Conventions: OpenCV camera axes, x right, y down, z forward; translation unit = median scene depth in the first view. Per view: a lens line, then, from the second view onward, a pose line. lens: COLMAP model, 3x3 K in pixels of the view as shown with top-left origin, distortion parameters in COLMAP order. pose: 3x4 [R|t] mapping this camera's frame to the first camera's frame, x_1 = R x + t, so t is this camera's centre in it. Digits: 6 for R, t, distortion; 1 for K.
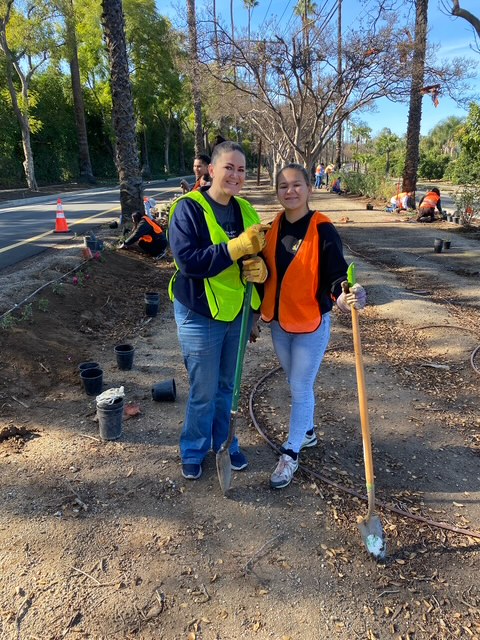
lens RADIAL K [[482.0, 0, 240.0], [0, 482.0, 320.0], [0, 0, 1]] dist [0.001243, -0.005348]
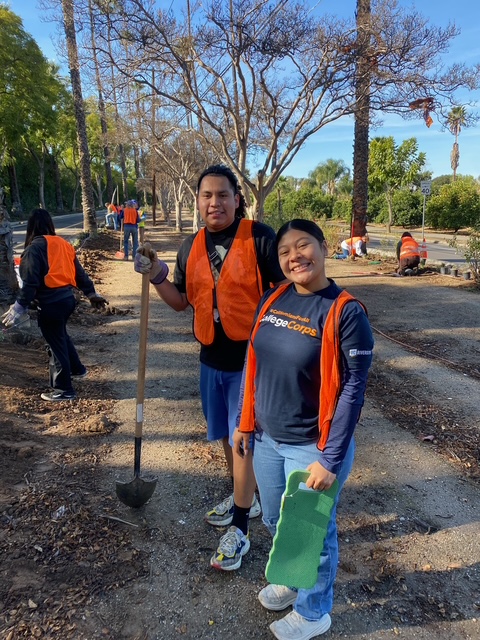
lens RADIAL K [[480.1, 0, 240.0], [0, 480.1, 320.0], [0, 0, 1]] dist [0.001974, 0.003256]
pose [[0.971407, -0.052381, 0.231570, -0.025264], [0.069412, 0.995402, -0.066013, -0.040391], [-0.227047, 0.080199, 0.970576, 0.130029]]
